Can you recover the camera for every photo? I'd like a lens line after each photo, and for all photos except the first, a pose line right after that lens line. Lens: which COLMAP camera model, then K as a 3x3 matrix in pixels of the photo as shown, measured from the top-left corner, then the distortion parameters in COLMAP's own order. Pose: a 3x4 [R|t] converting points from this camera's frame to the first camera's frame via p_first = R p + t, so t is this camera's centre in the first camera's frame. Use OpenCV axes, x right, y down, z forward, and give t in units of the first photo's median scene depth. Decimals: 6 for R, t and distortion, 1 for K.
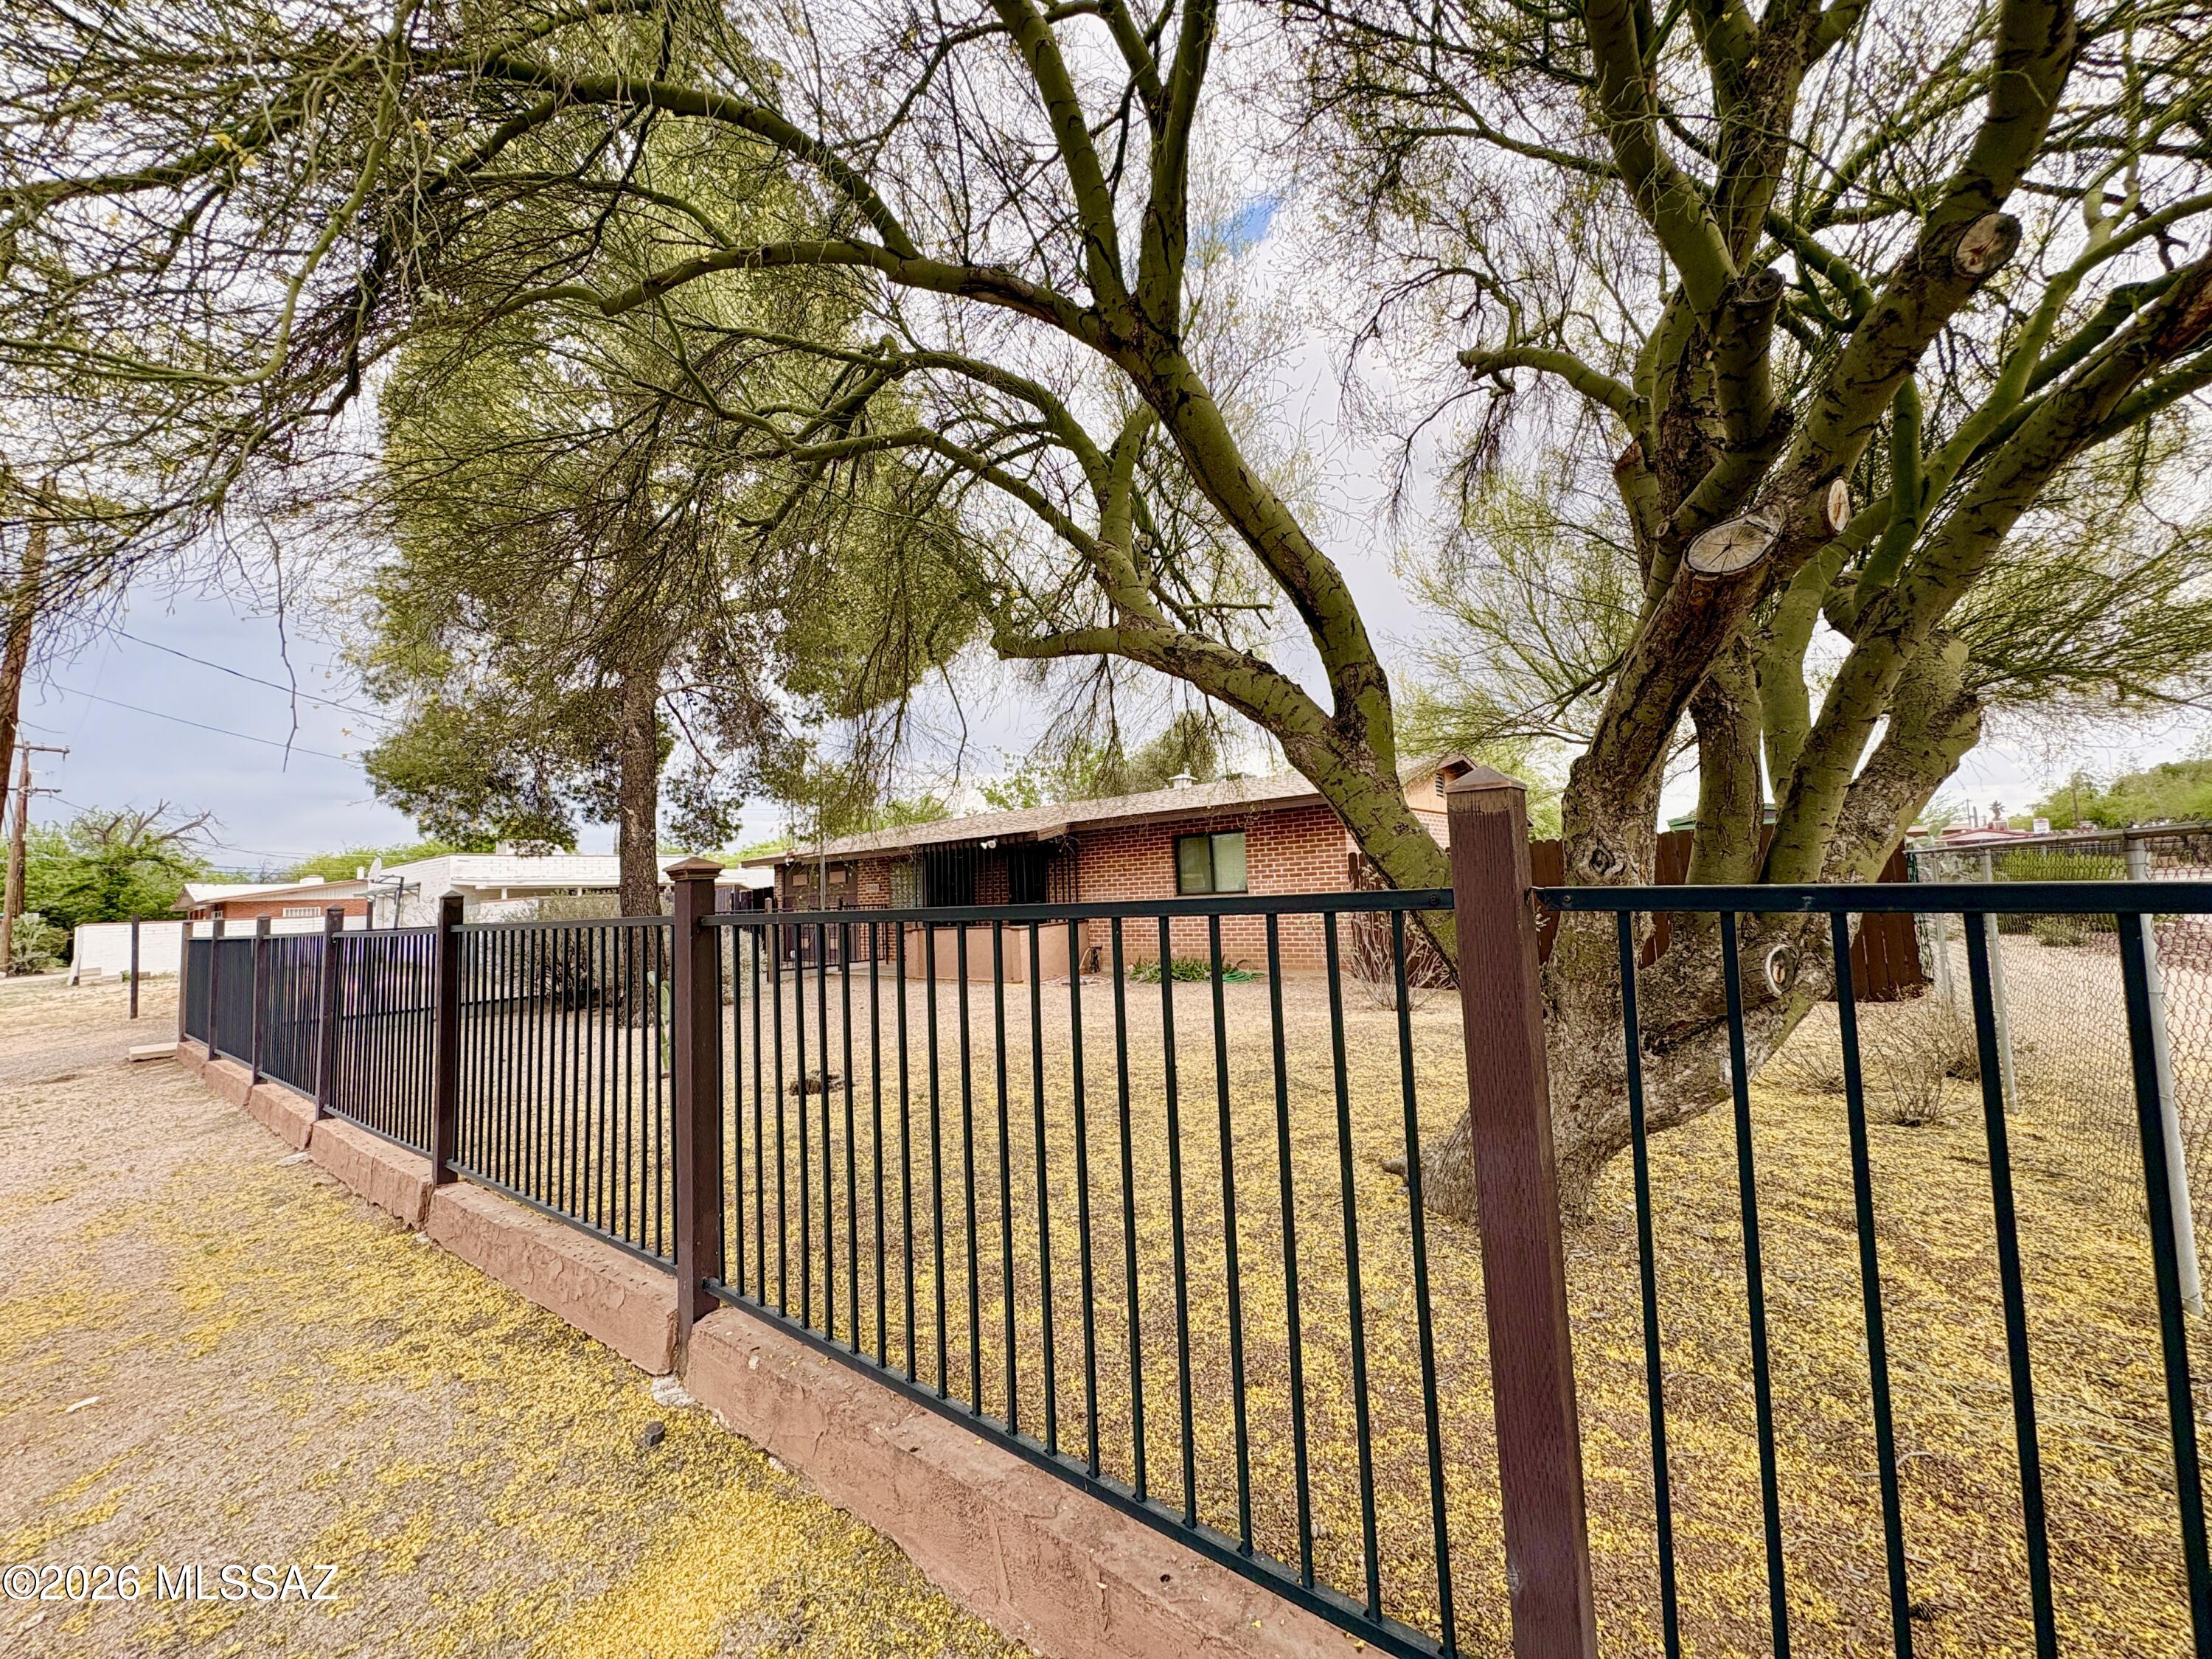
lens RADIAL K [[878.5, 0, 1111.9], [0, 878.5, 832.5], [0, 0, 1]] dist [-0.000386, 0.000574]
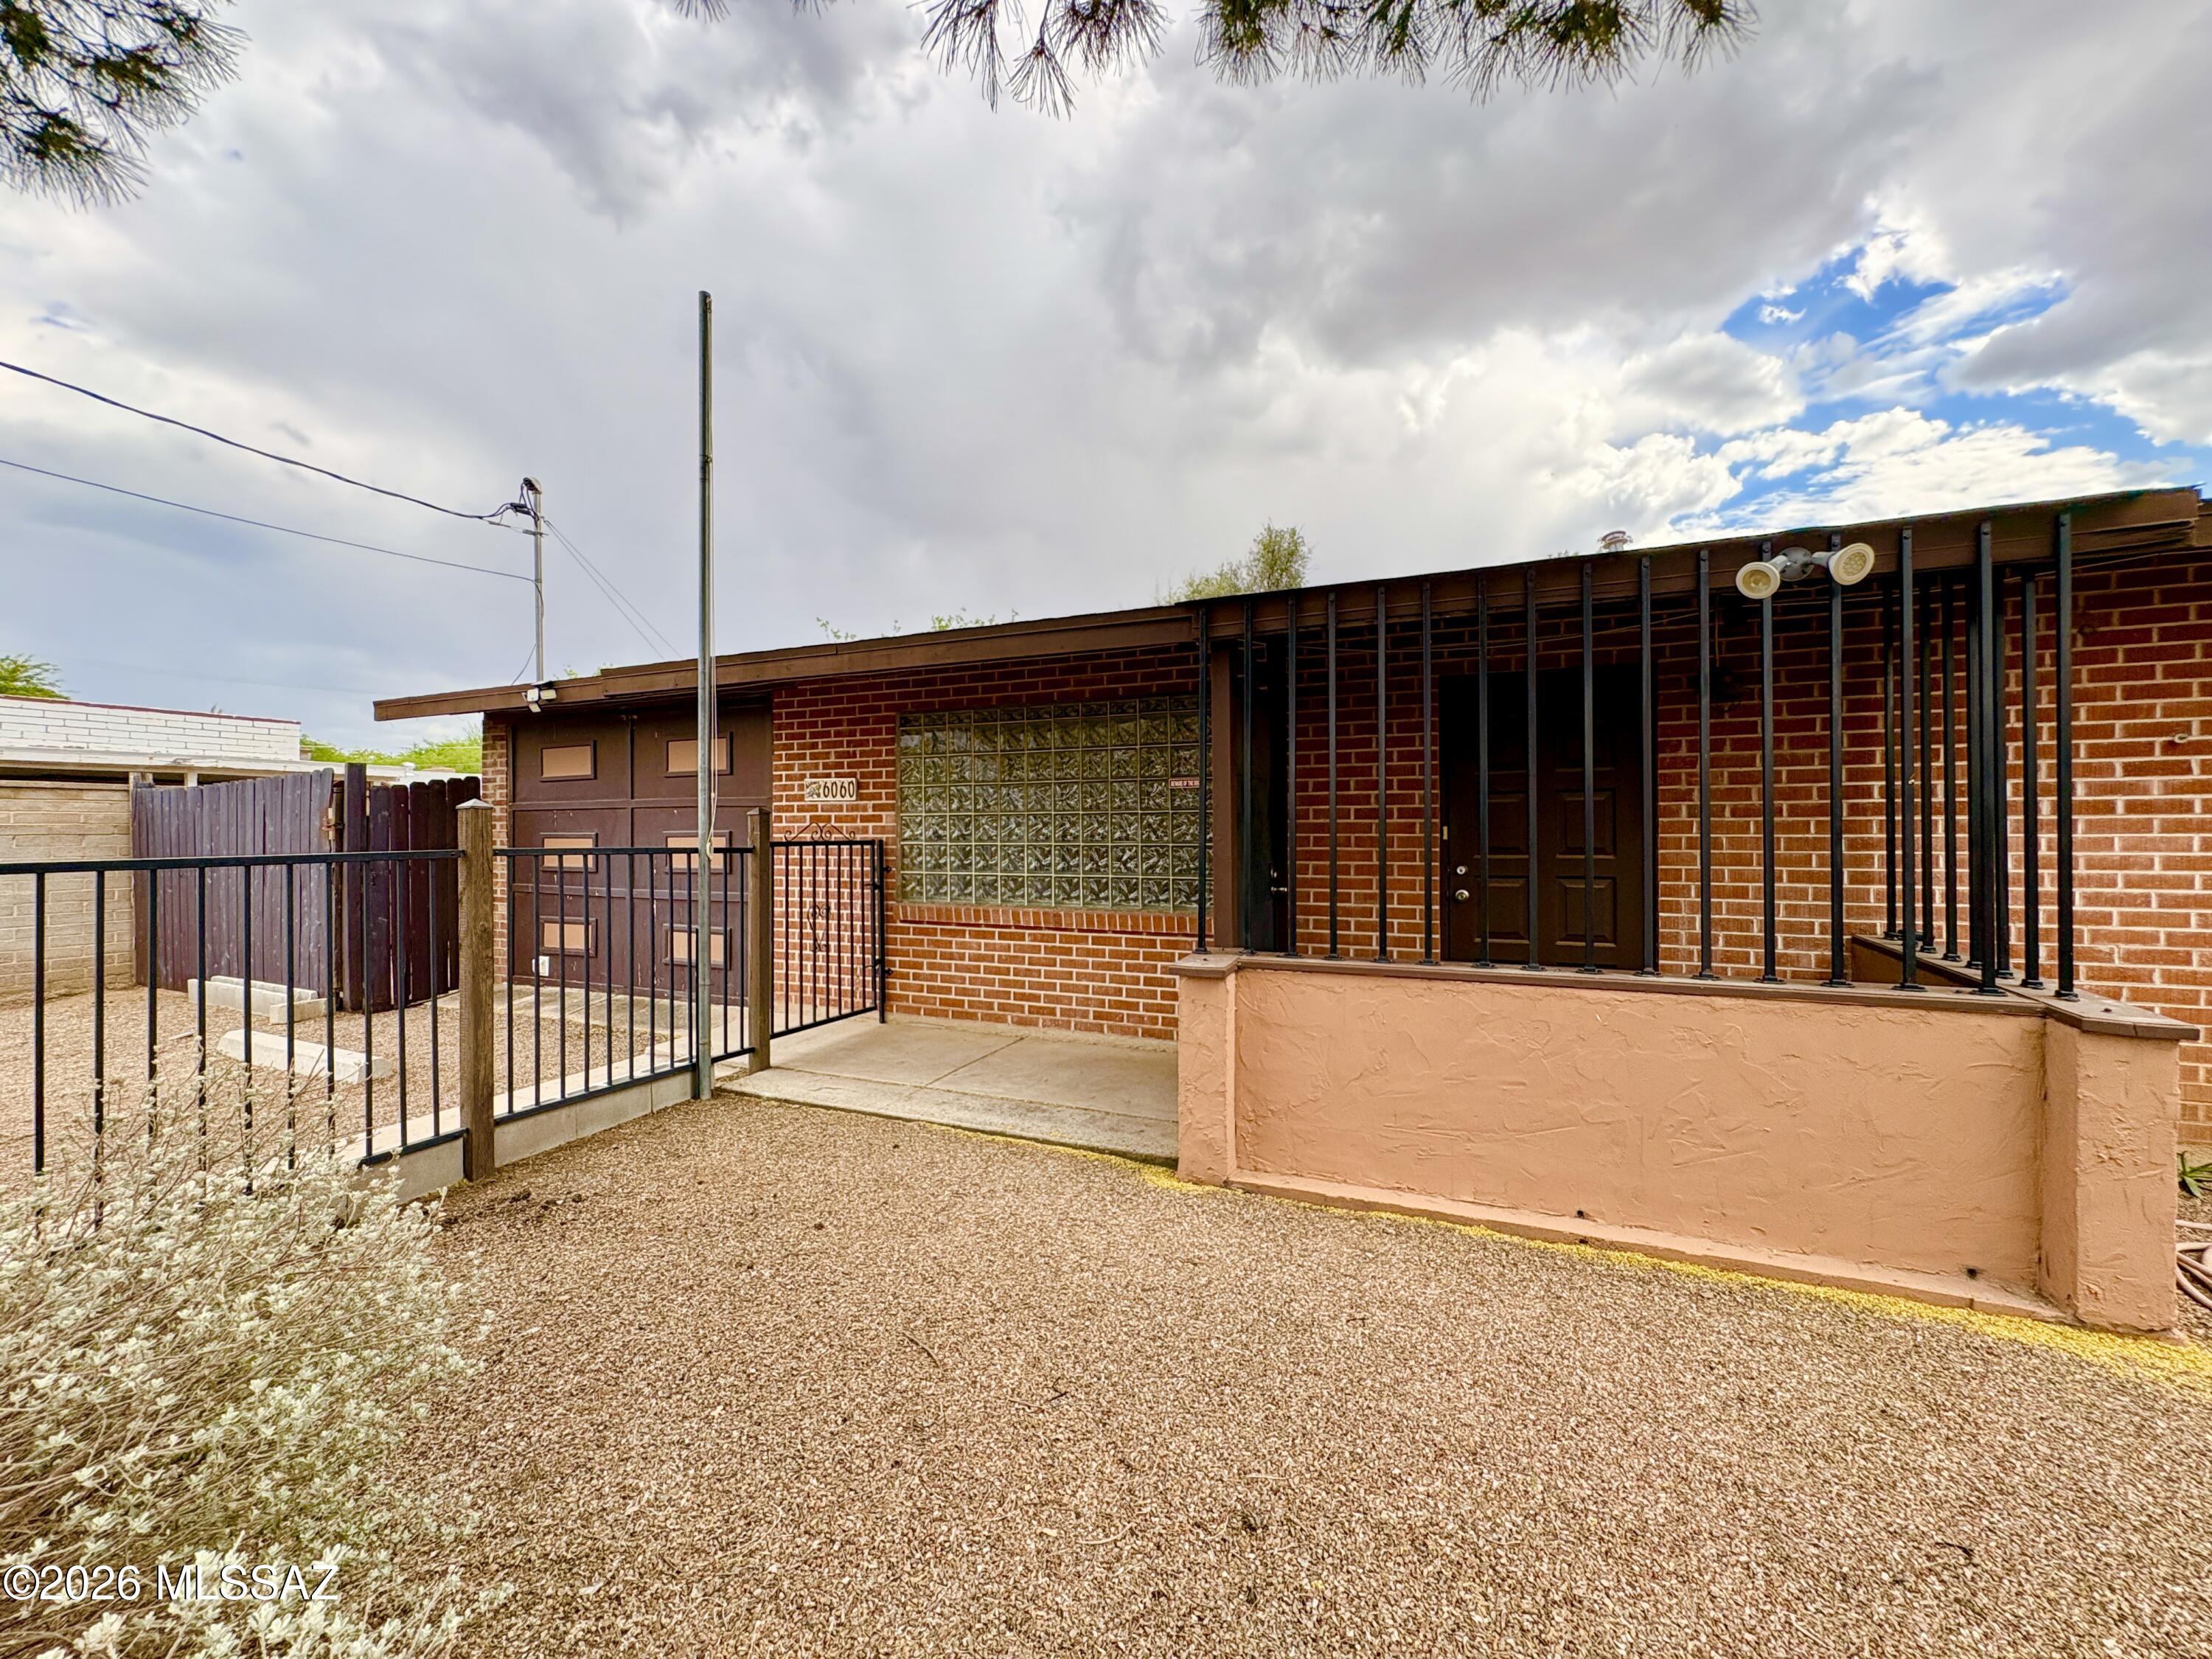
lens RADIAL K [[878.5, 0, 1110.4], [0, 878.5, 829.6], [0, 0, 1]] dist [-0.000386, 0.000574]
pose [[0.962399, 0.038158, 0.268947, -0.277992], [-0.056404, 0.996577, 0.060440, 0.055722], [-0.265720, -0.073337, 0.961257, 0.697345]]
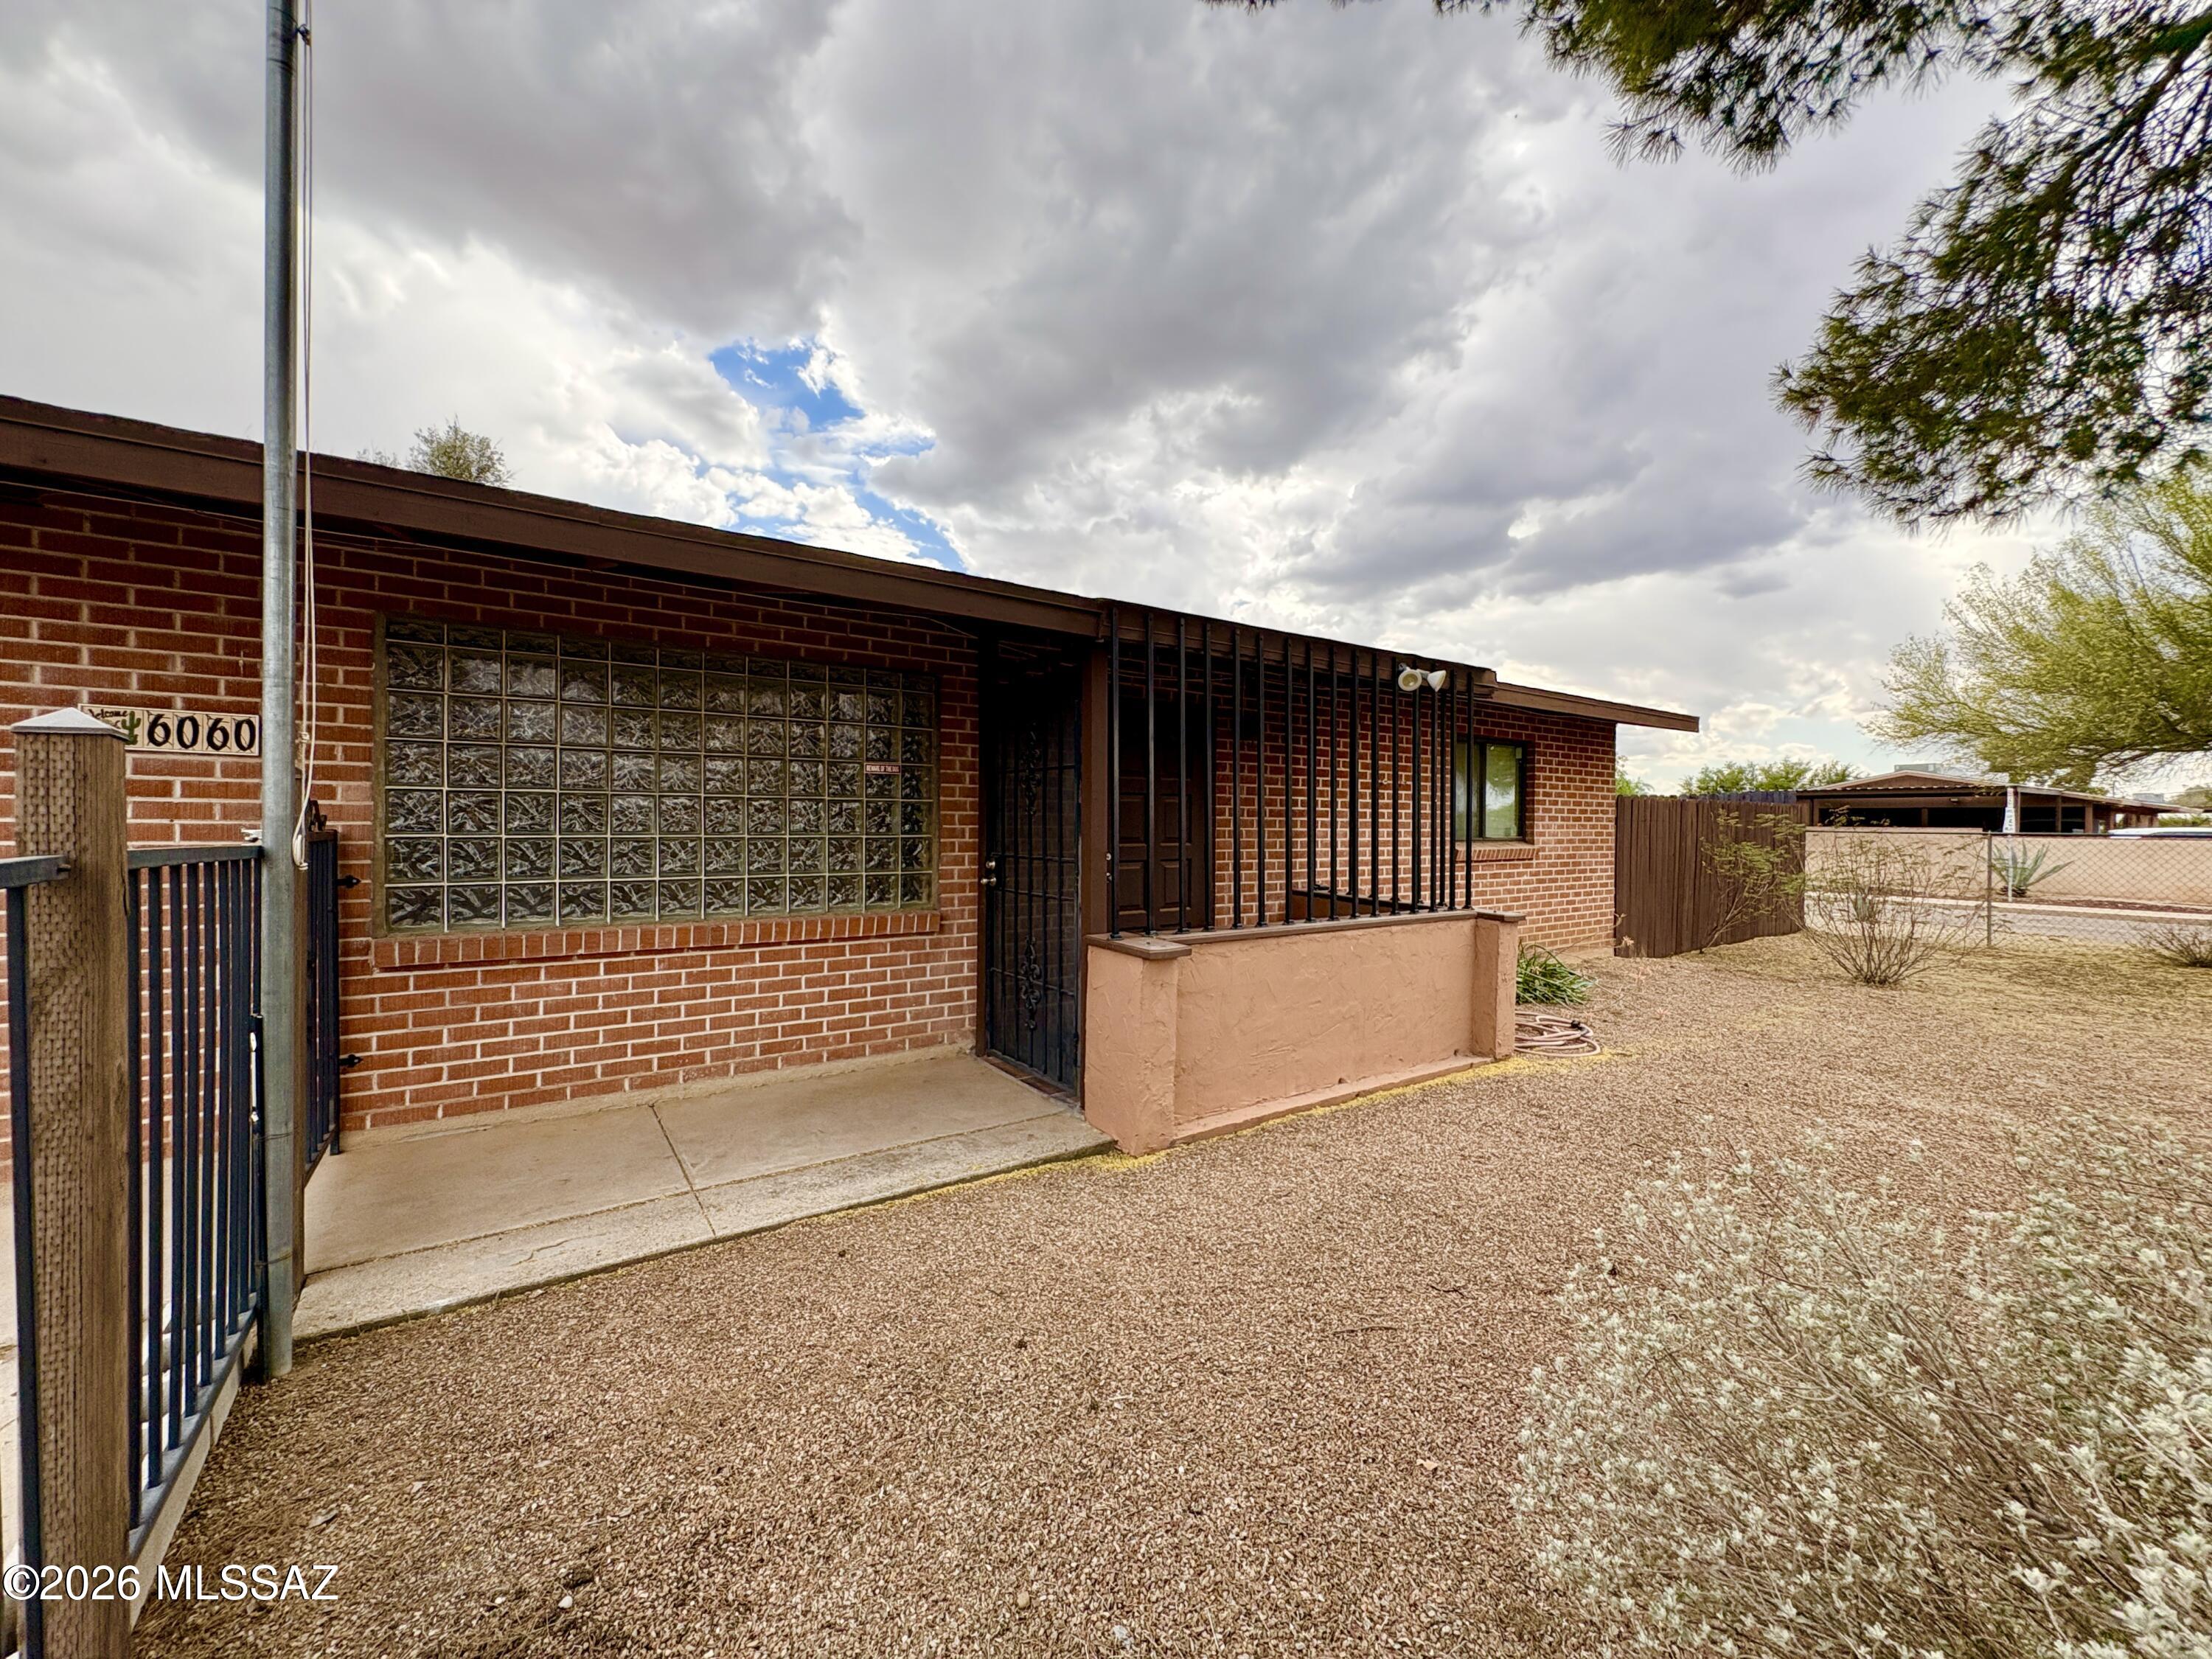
lens RADIAL K [[878.5, 0, 1104.7], [0, 878.5, 830.8], [0, 0, 1]] dist [-0.000386, 0.000574]
pose [[0.274566, 0.037507, 0.960836, -0.409961], [-0.092025, 0.995677, -0.012571, 0.072385], [-0.957155, -0.084970, 0.276831, 0.833625]]
